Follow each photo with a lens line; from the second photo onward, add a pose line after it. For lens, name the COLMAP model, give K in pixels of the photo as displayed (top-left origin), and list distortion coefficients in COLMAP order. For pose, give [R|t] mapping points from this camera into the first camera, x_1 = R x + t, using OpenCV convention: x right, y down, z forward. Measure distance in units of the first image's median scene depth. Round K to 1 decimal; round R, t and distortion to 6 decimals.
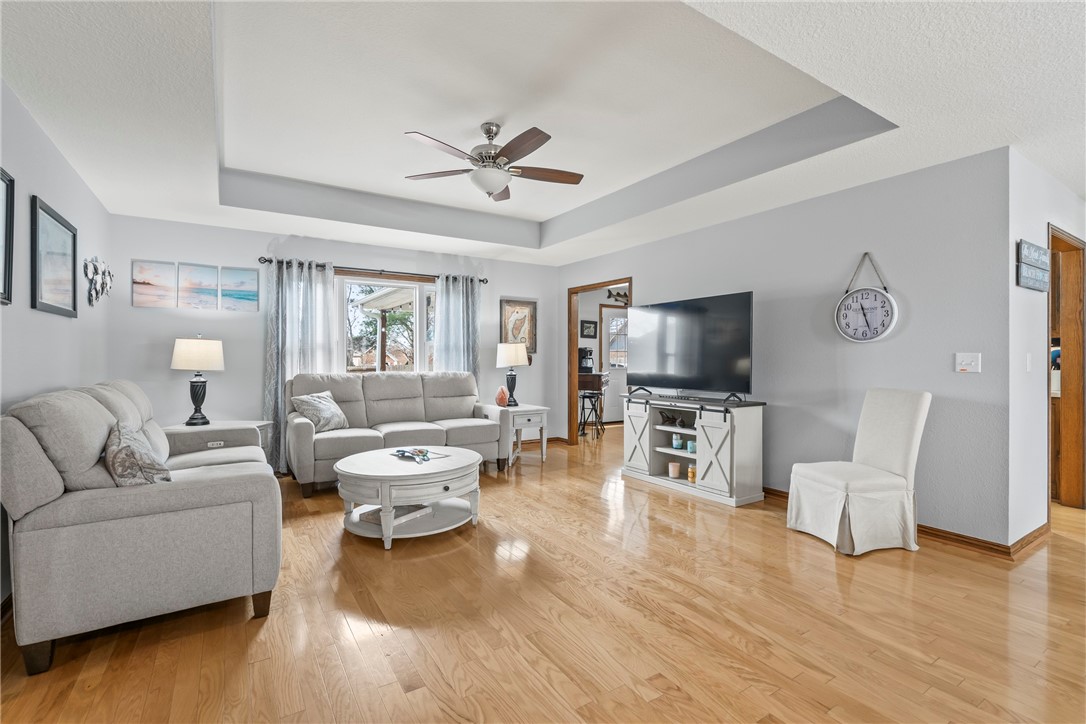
lens RADIAL K [[486.2, 0, 541.1], [0, 486.2, 356.6], [0, 0, 1]] dist [-0.038008, 0.000014]
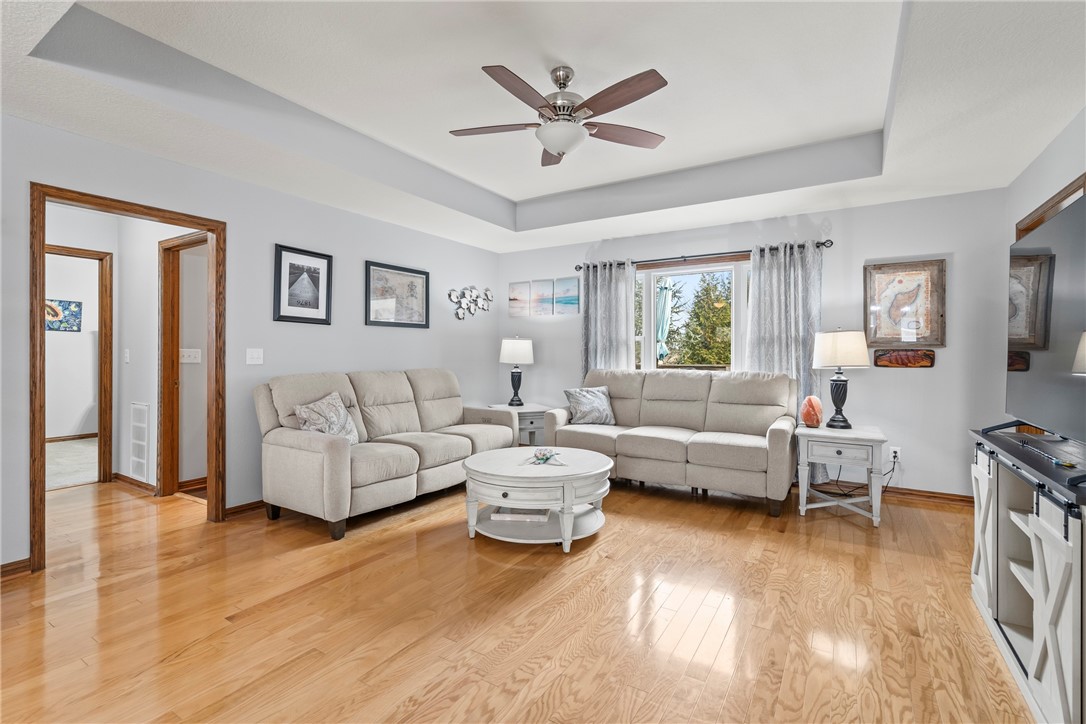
lens RADIAL K [[491.9, 0, 538.0], [0, 491.9, 352.8], [0, 0, 1]] dist [-0.002937, 0.000077]
pose [[0.426479, -0.000024, -0.904497, 0.437782], [0.001631, 0.999998, 0.000742, -0.000816], [0.904496, -0.001791, 0.426478, 0.416755]]
